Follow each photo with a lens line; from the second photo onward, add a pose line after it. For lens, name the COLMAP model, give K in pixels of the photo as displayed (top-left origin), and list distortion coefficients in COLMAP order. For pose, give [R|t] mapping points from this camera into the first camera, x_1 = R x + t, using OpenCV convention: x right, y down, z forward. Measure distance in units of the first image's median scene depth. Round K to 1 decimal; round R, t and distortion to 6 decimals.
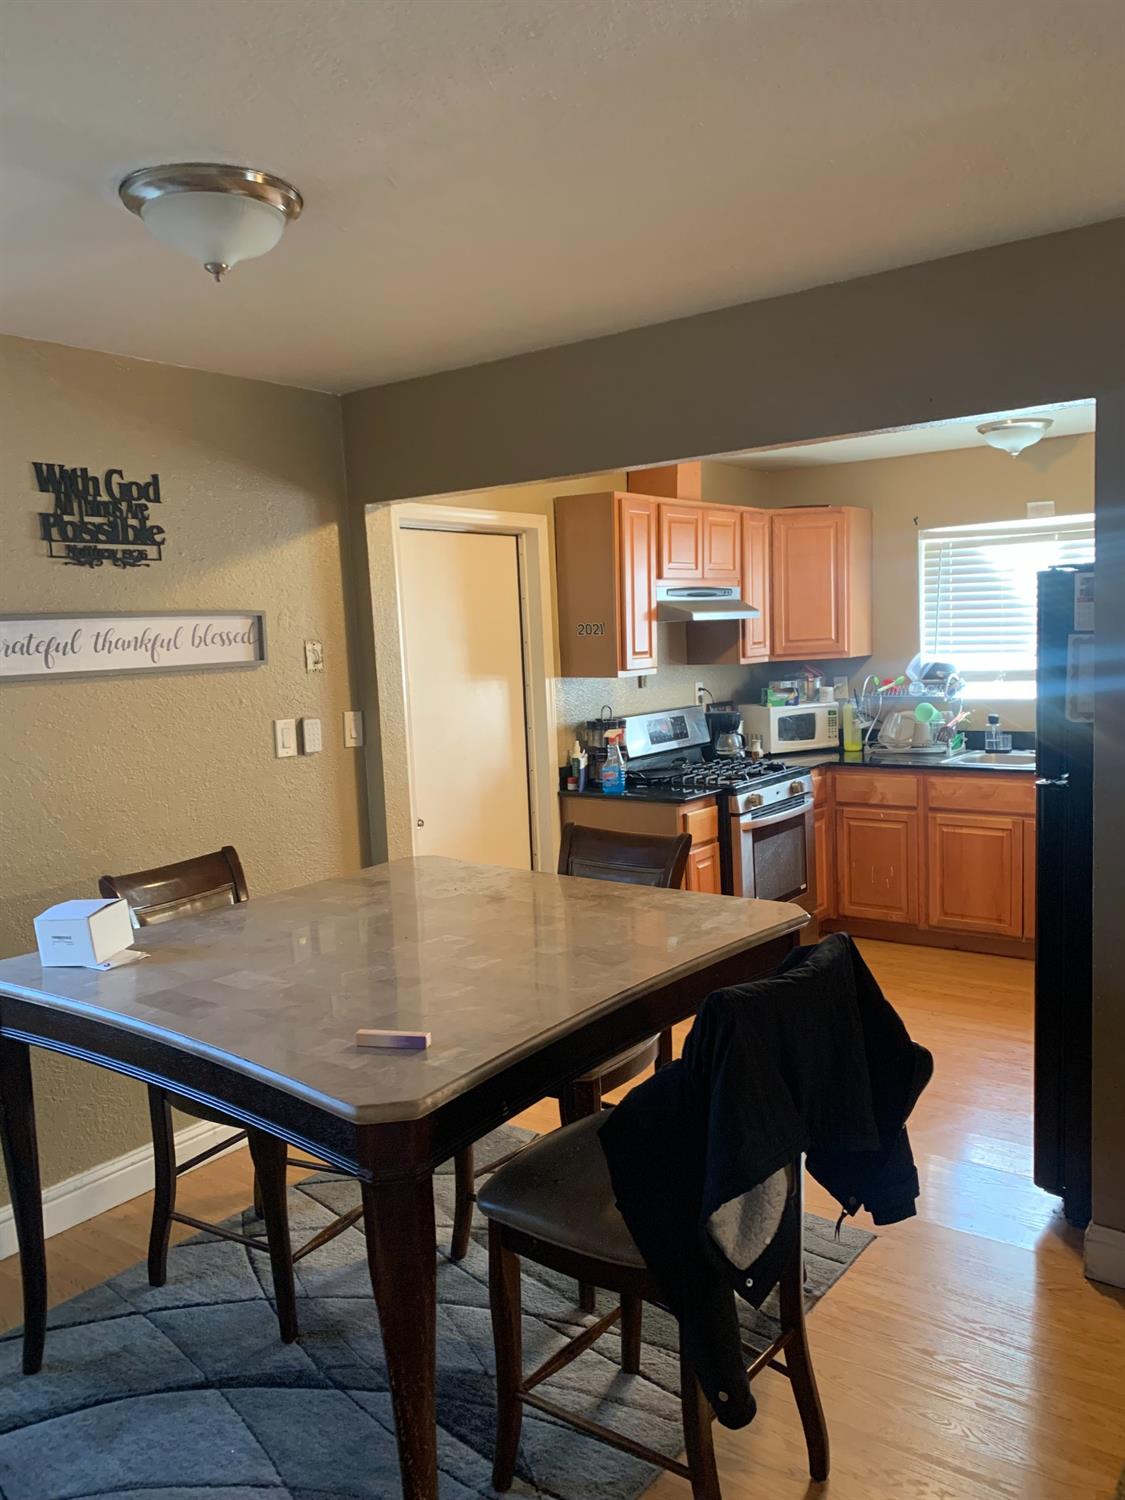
lens RADIAL K [[1173.4, 0, 562.5], [0, 1173.4, 750.0], [0, 0, 1]] dist [0.033129, -0.064444]
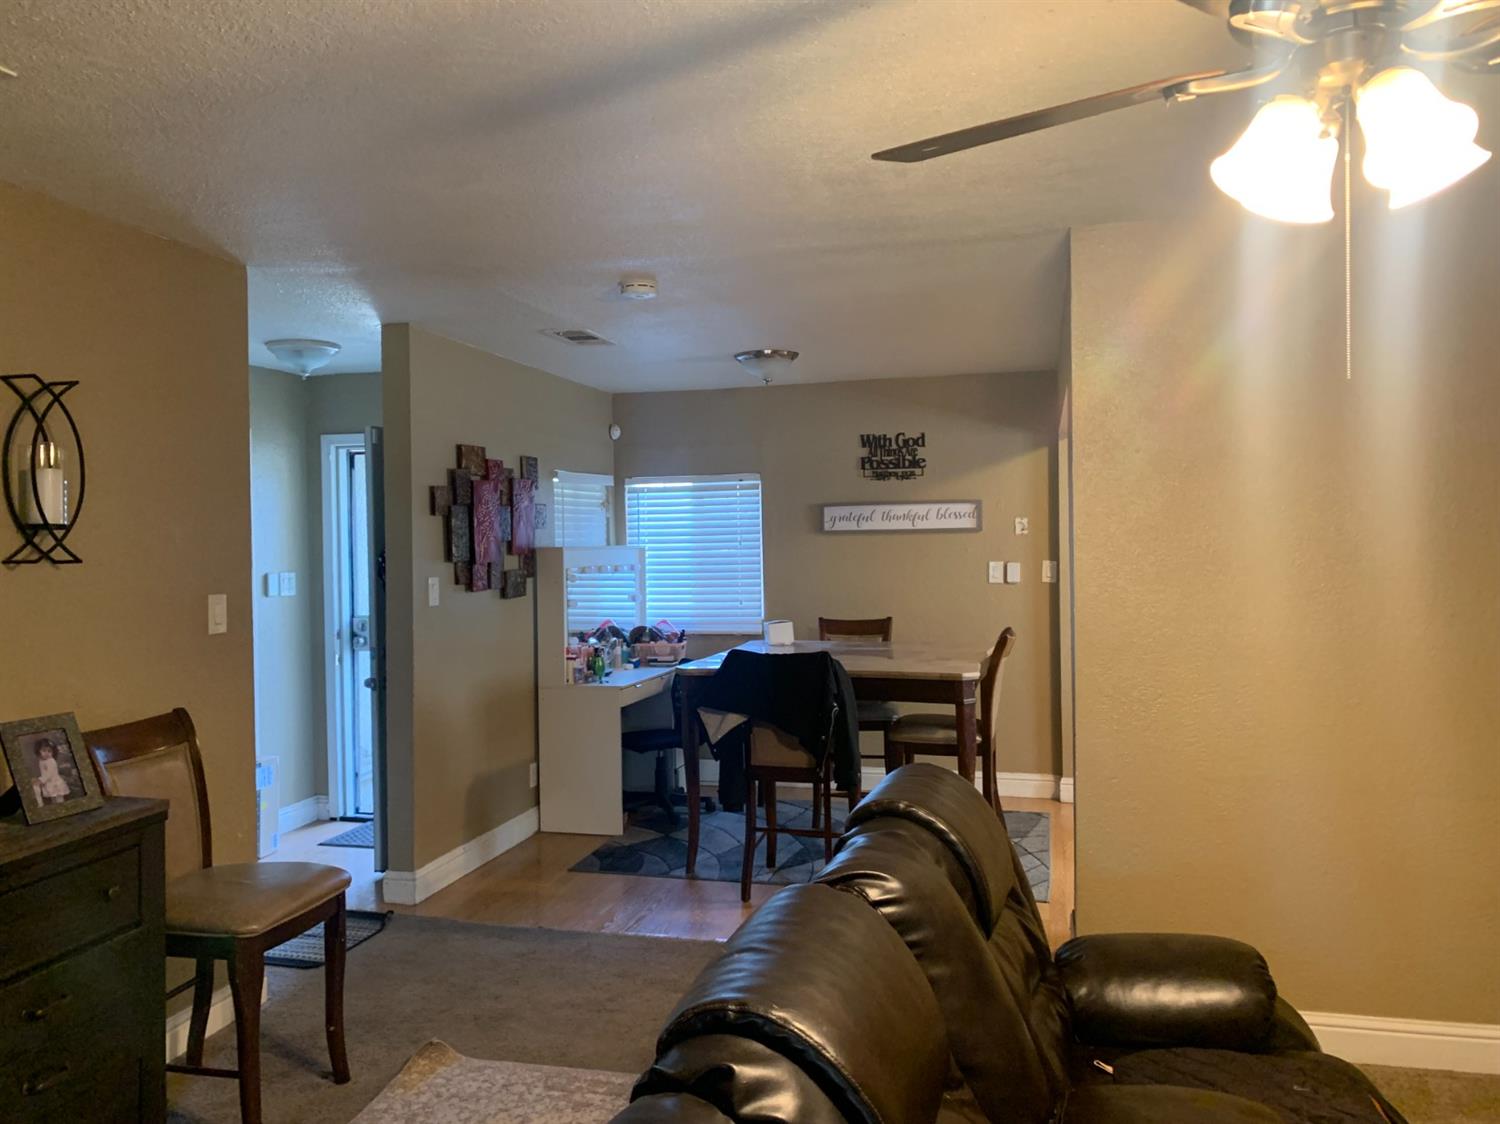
lens RADIAL K [[1173.4, 0, 750.0], [0, 1173.4, 562.0], [0, 0, 1]] dist [0.033129, -0.064444]
pose [[0.380029, 0.051176, -0.923558, 1.430438], [-0.096072, 0.995252, 0.015616, -0.019825], [0.919972, 0.082794, 0.383141, -0.013033]]
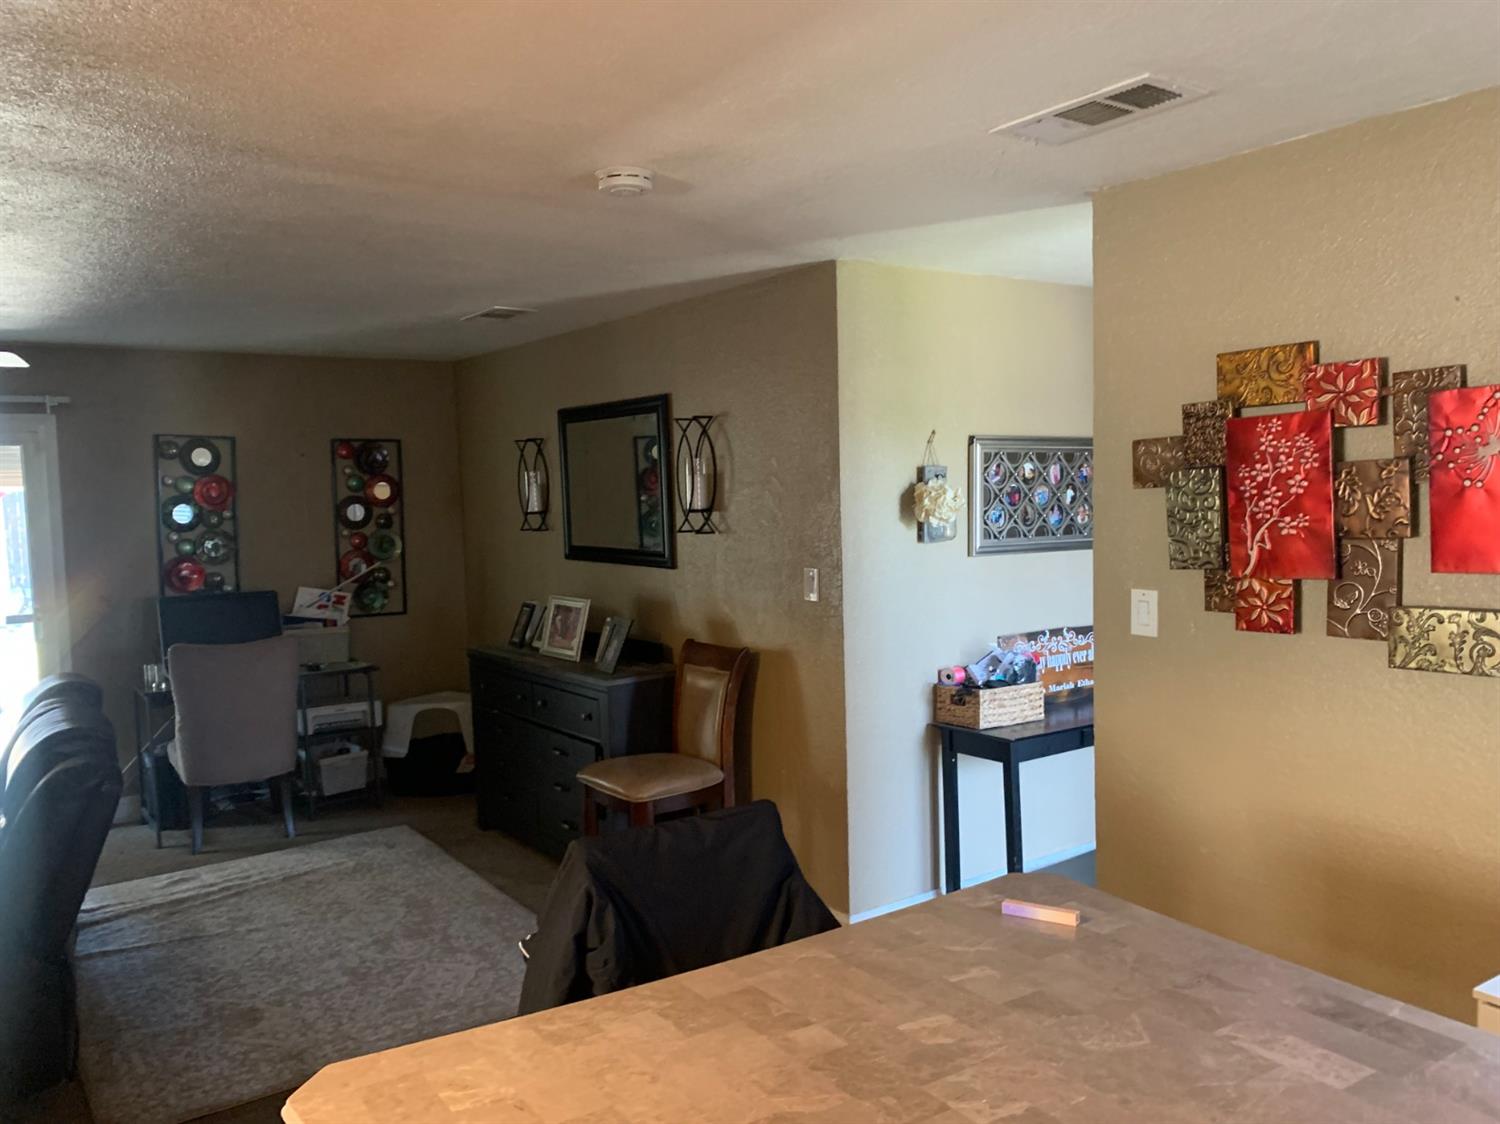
lens RADIAL K [[1184.5, 0, 733.9], [0, 1184.5, 546.1], [0, 0, 1]] dist [0.035094, -0.014234]
pose [[-0.947442, 0.048819, 0.316181, -0.140640], [0.099442, 0.984273, 0.146007, -0.144983], [-0.304080, 0.169775, -0.937396, 1.200590]]
